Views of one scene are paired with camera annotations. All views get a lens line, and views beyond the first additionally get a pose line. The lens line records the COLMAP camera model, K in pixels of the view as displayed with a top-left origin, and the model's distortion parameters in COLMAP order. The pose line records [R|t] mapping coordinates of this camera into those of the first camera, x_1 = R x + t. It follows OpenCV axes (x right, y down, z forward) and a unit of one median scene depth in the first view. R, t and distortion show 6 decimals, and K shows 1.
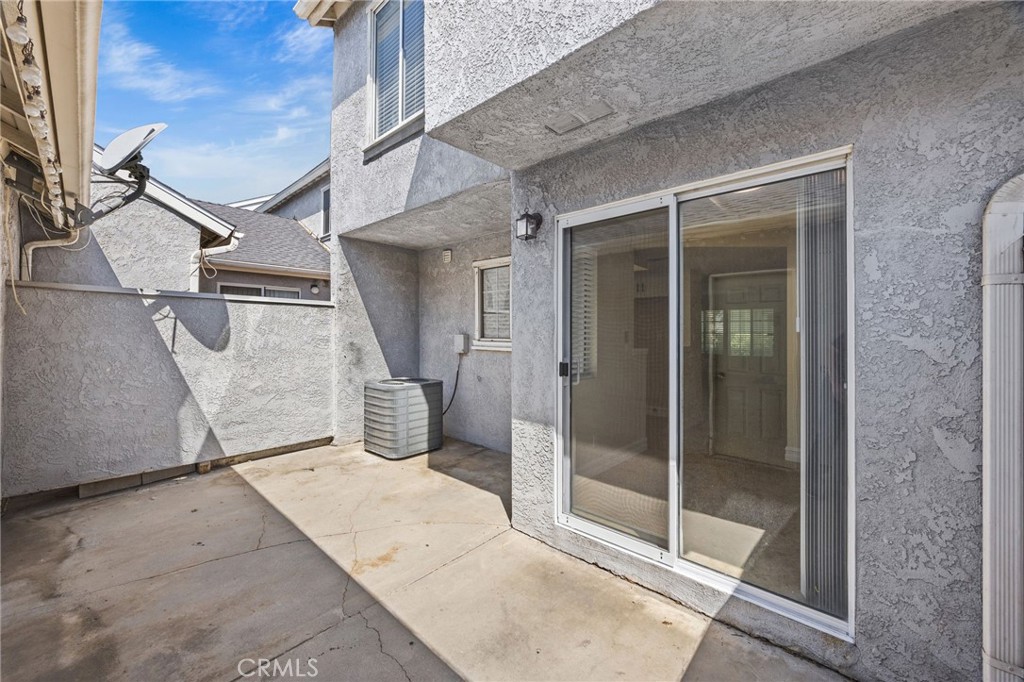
lens RADIAL K [[390.0, 0, 497.4], [0, 390.0, 329.0], [0, 0, 1]] dist [-0.001296, -0.000343]
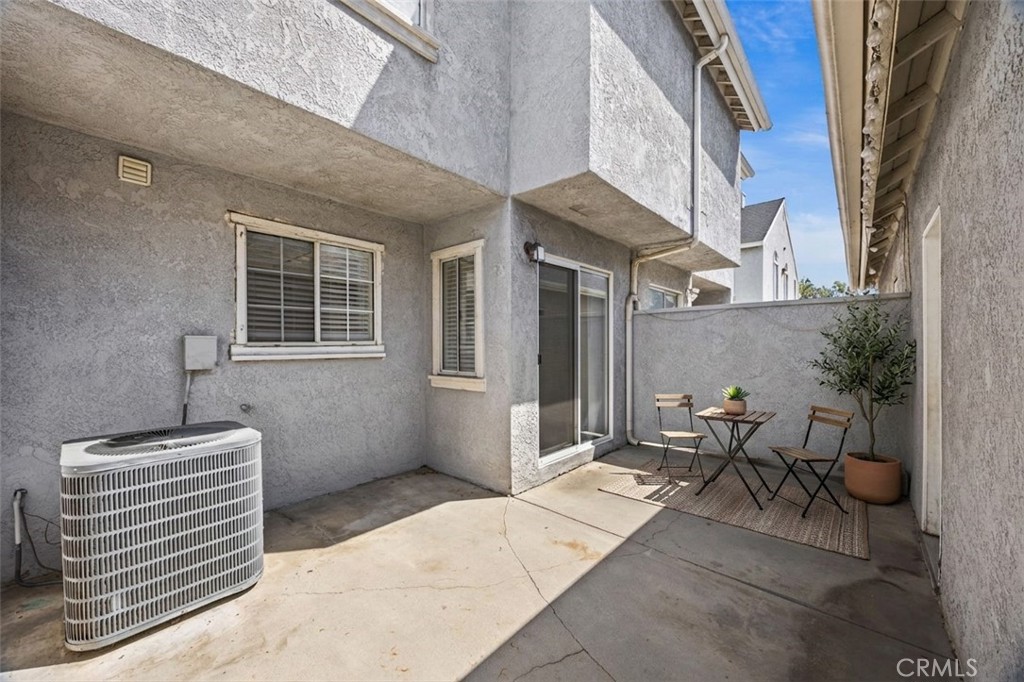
lens RADIAL K [[390.0, 0, 510.4], [0, 390.0, 347.0], [0, 0, 1]] dist [-0.001296, -0.000343]
pose [[-0.022371, -0.009841, 0.999701, -0.977000], [-0.003683, 0.999946, 0.009761, 0.034185], [-0.999743, -0.003464, -0.022406, 0.877559]]
